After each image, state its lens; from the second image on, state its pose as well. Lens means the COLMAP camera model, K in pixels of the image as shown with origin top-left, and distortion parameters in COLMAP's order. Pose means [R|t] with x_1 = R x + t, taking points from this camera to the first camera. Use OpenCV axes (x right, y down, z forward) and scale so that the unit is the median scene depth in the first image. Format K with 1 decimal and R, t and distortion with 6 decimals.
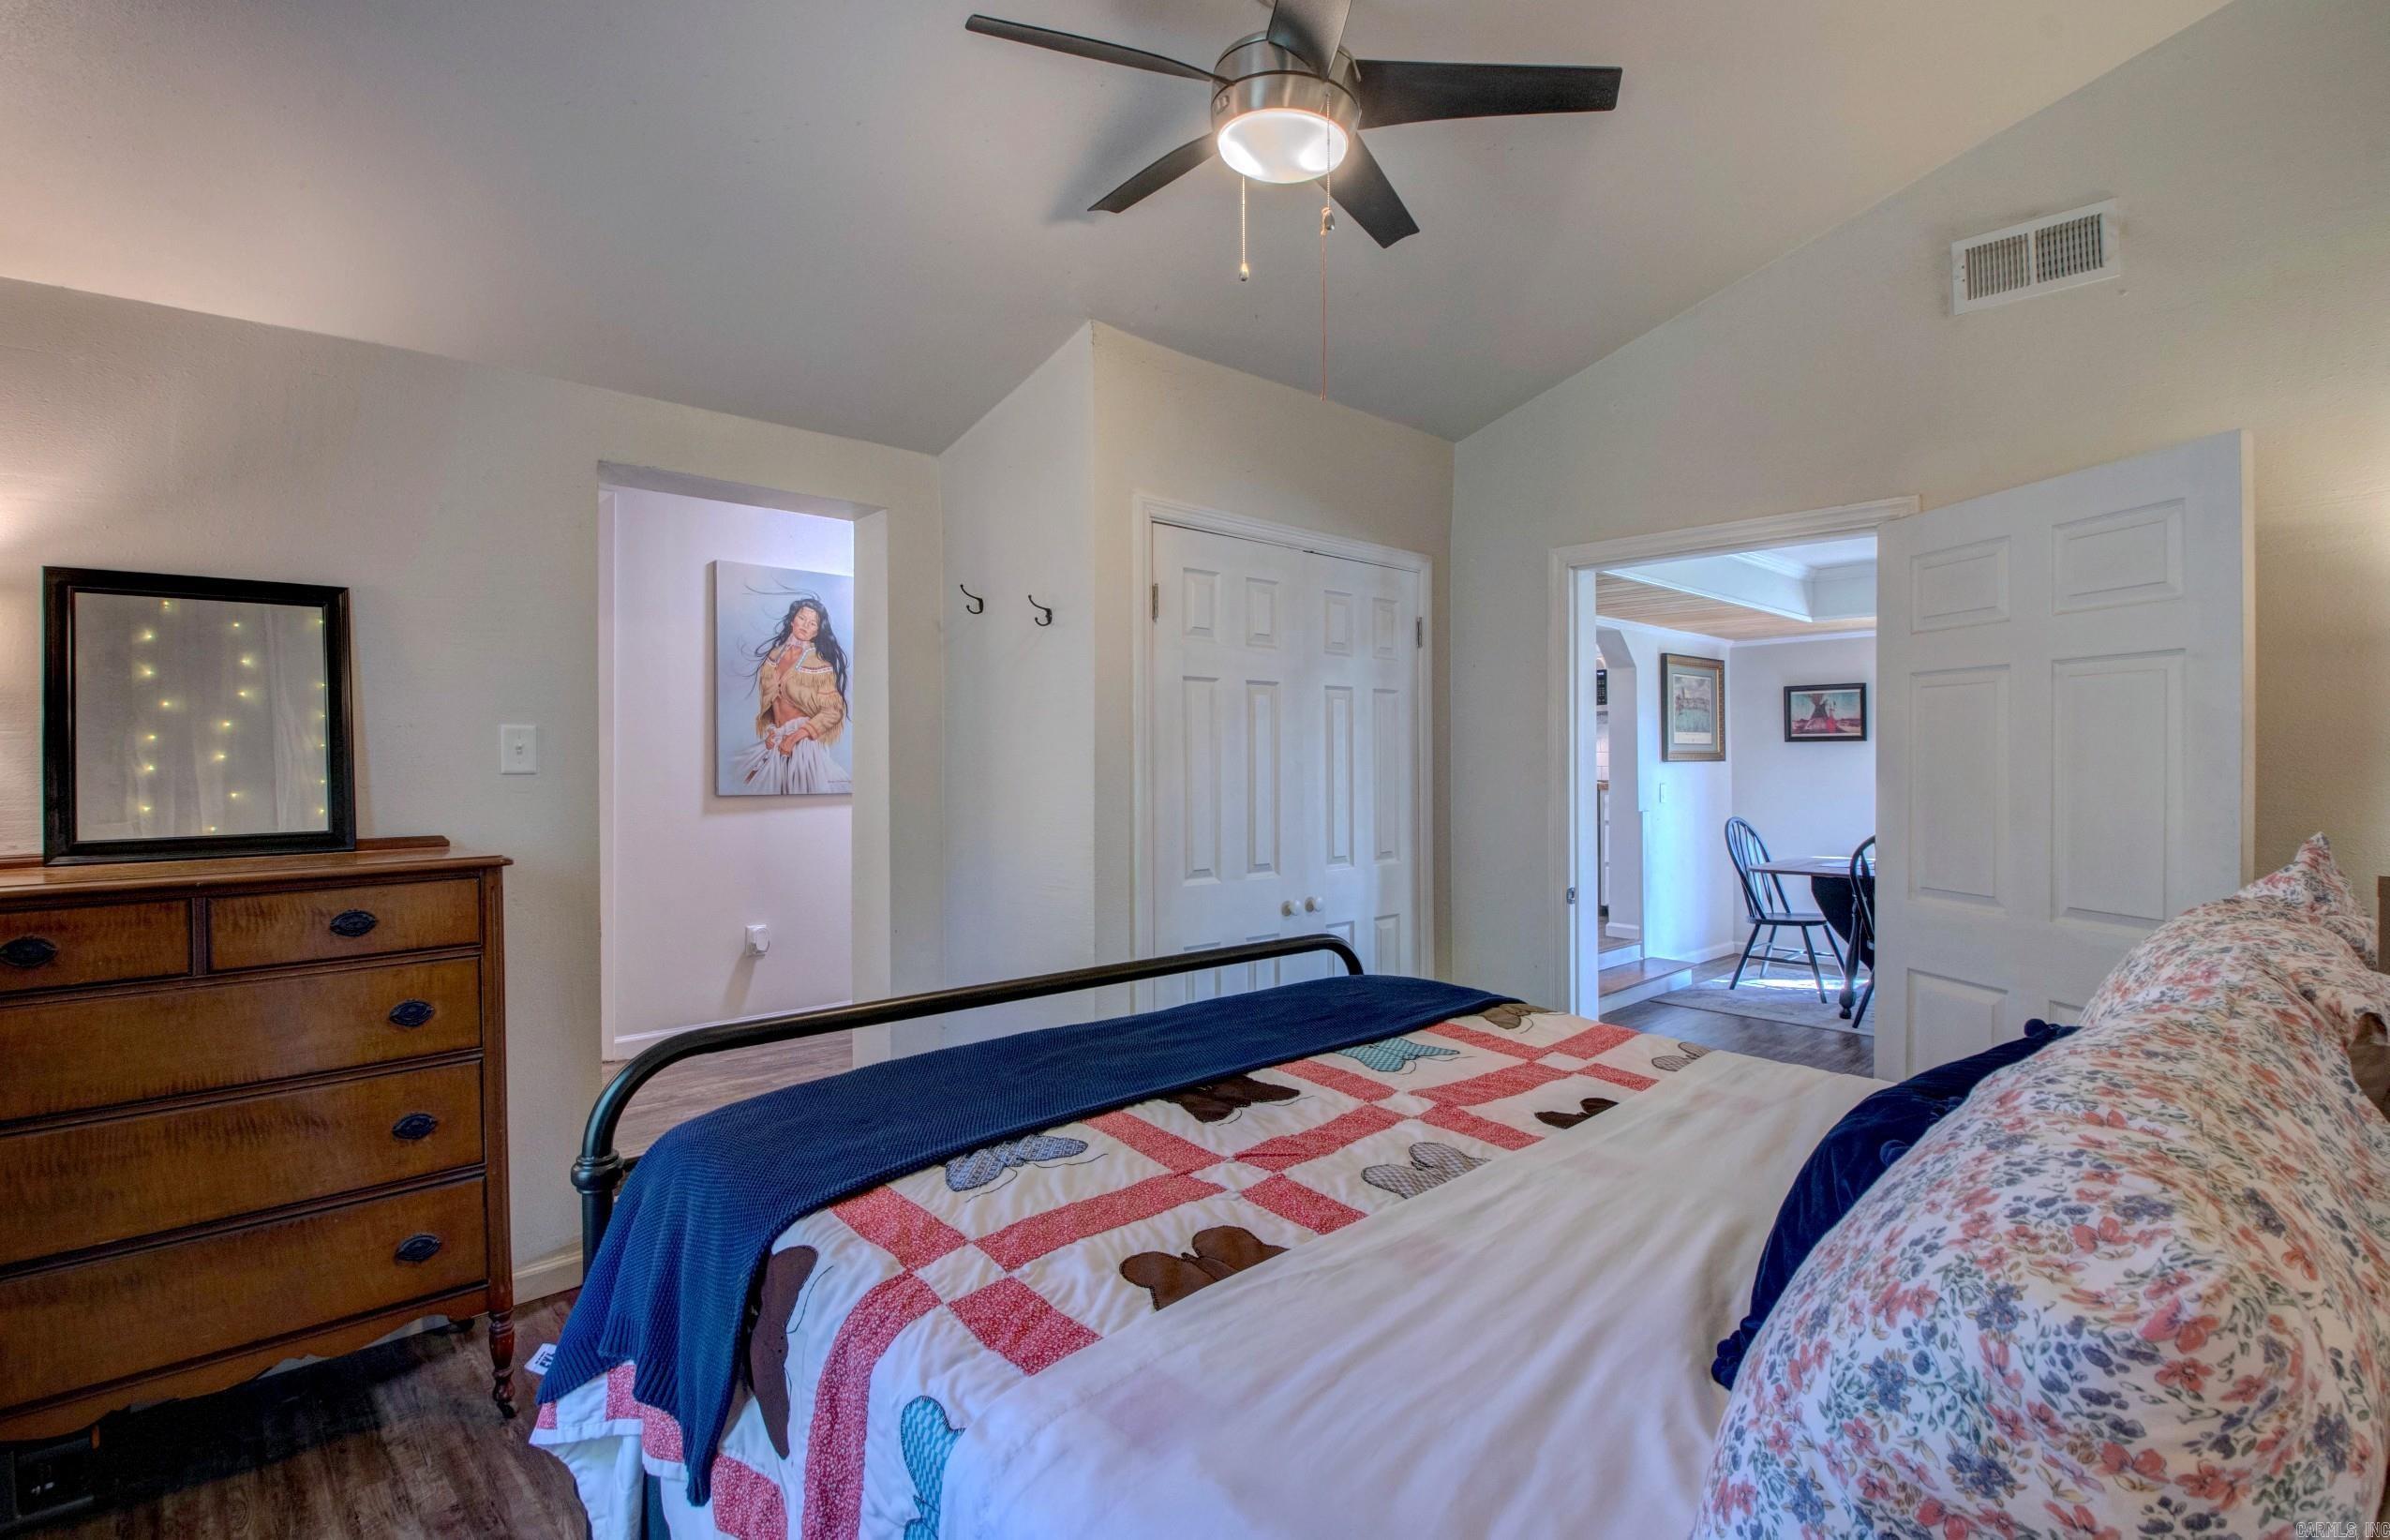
lens RADIAL K [[1091.6, 0, 1190.9], [0, 1091.6, 765.8], [0, 0, 1]] dist [0.000966, -0.016606]
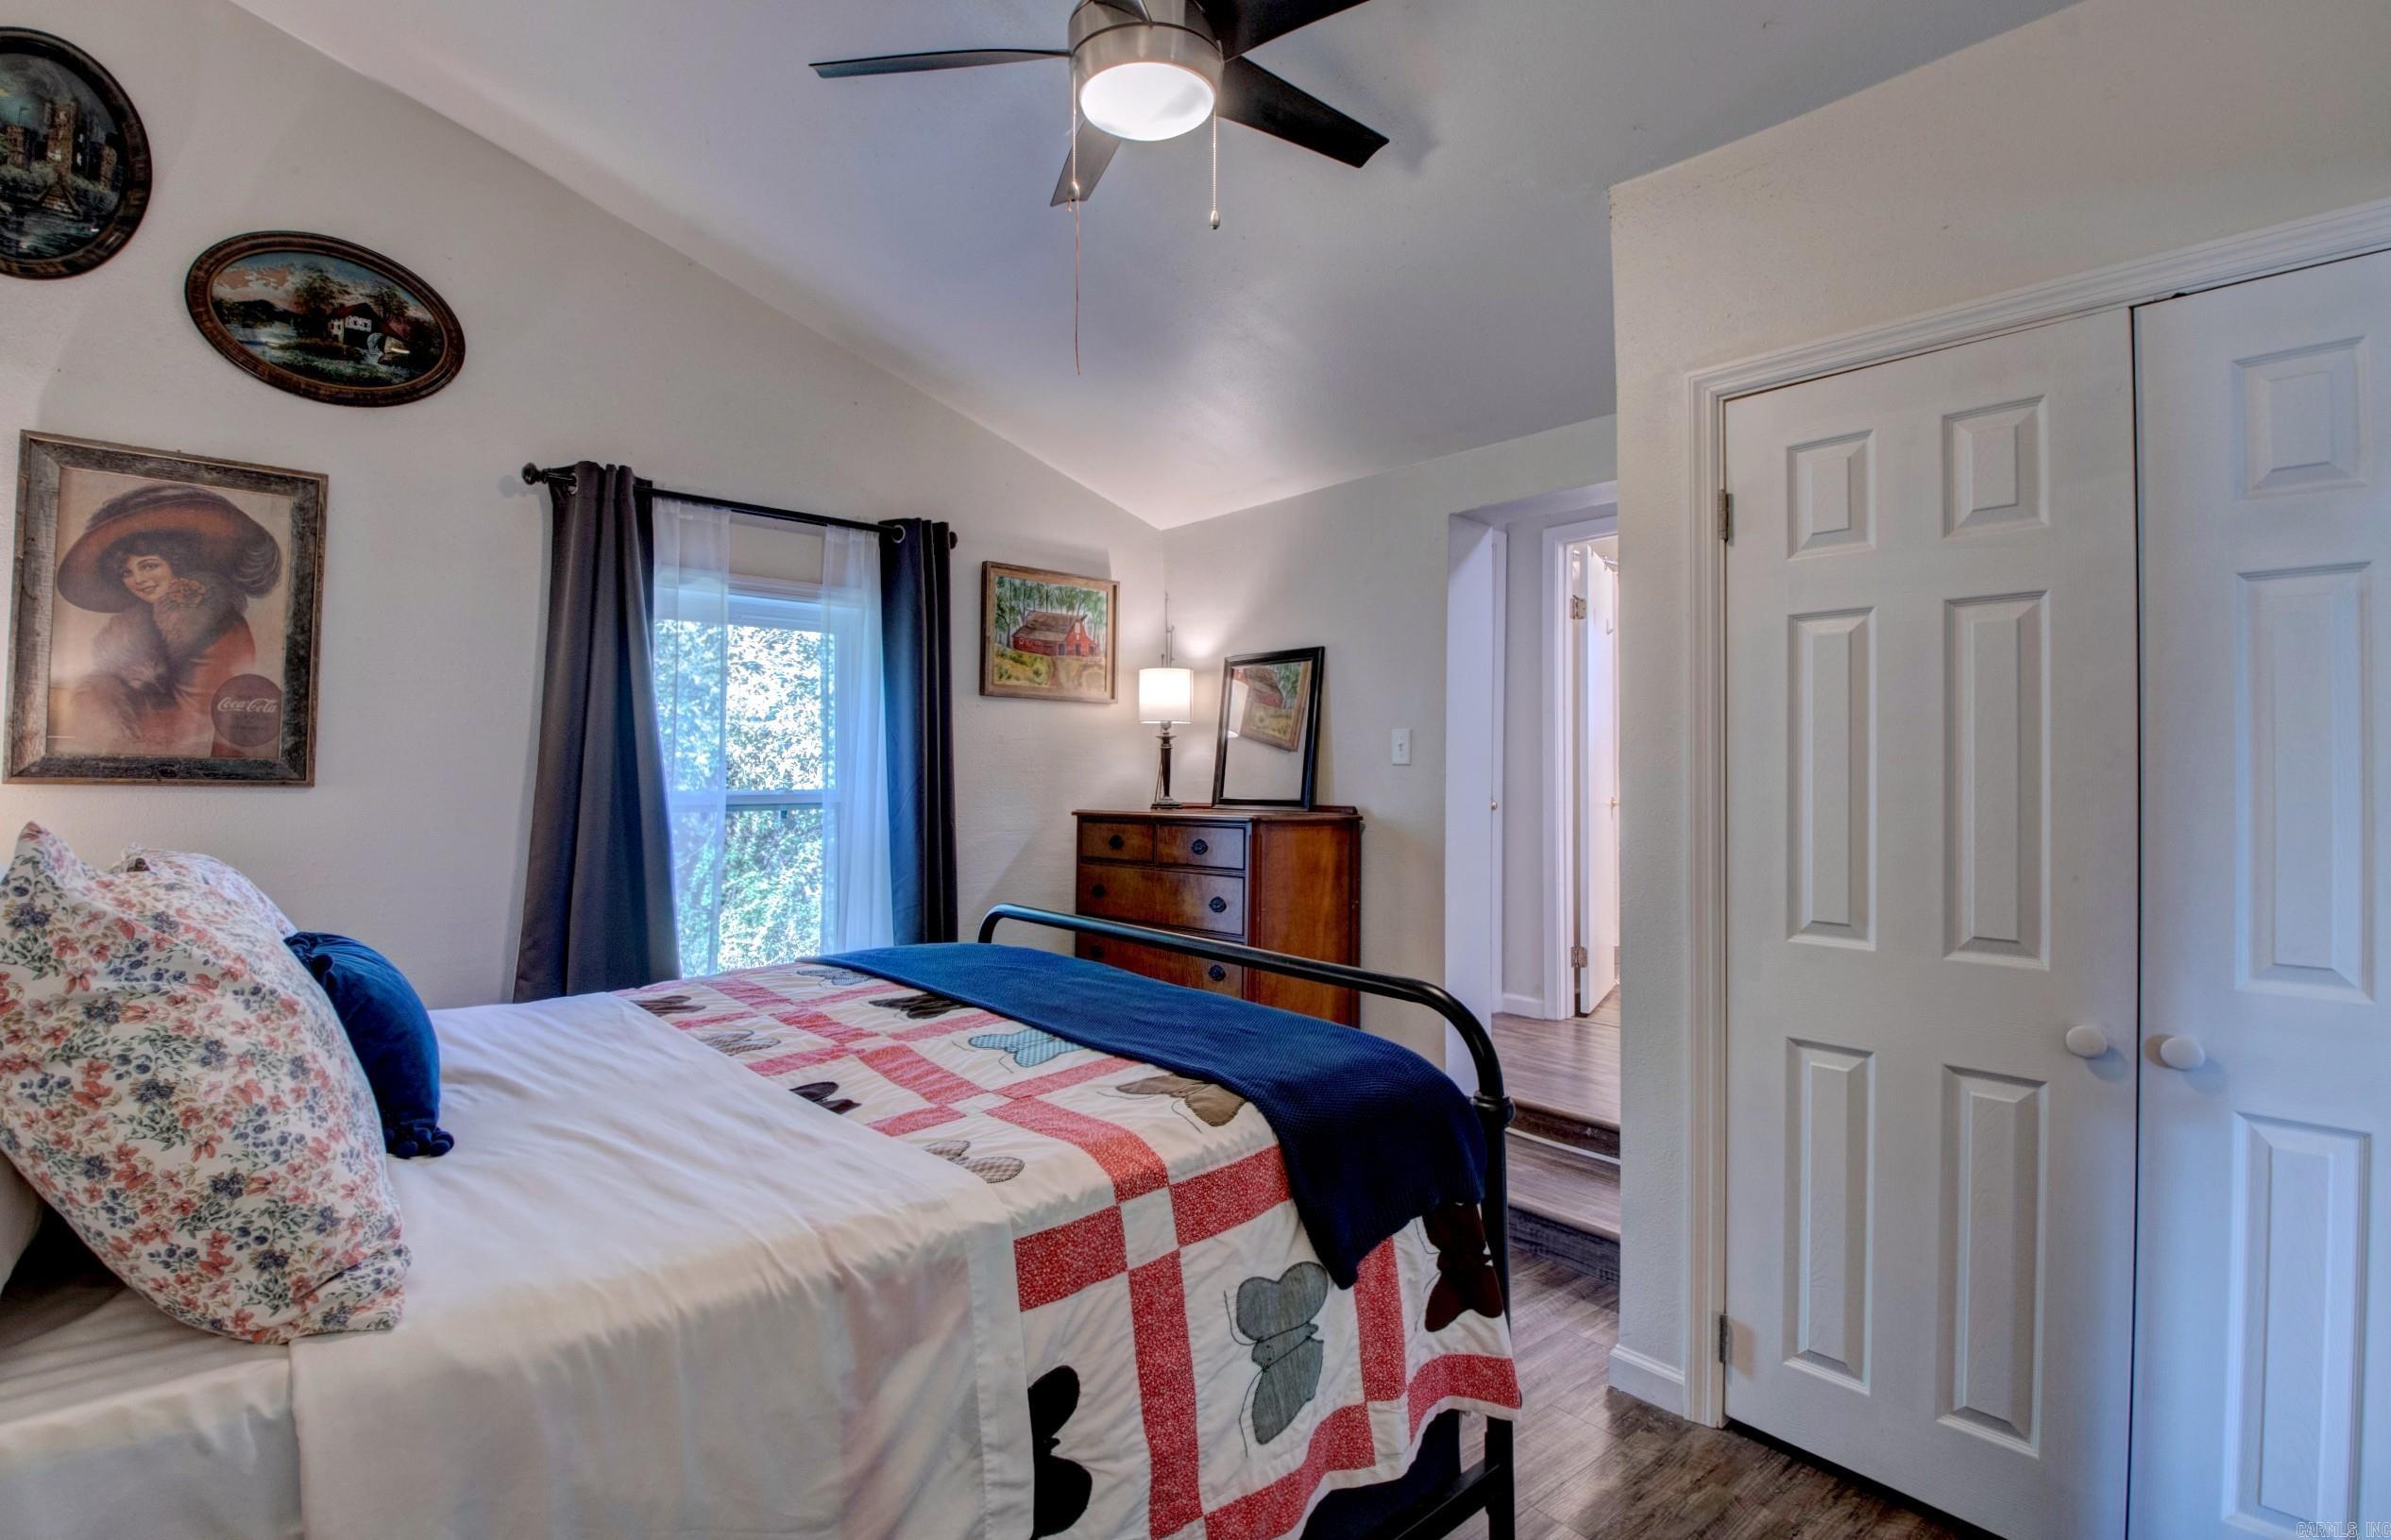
lens RADIAL K [[1138.6, 0, 1203.4], [0, 1138.6, 769.0], [0, 0, 1]] dist [-0.003794, -0.001395]
pose [[-0.035383, 0.003284, -0.999368, 0.870607], [0.000307, 0.999995, 0.003275, 0.008355], [0.999374, -0.000191, -0.035384, 0.881076]]
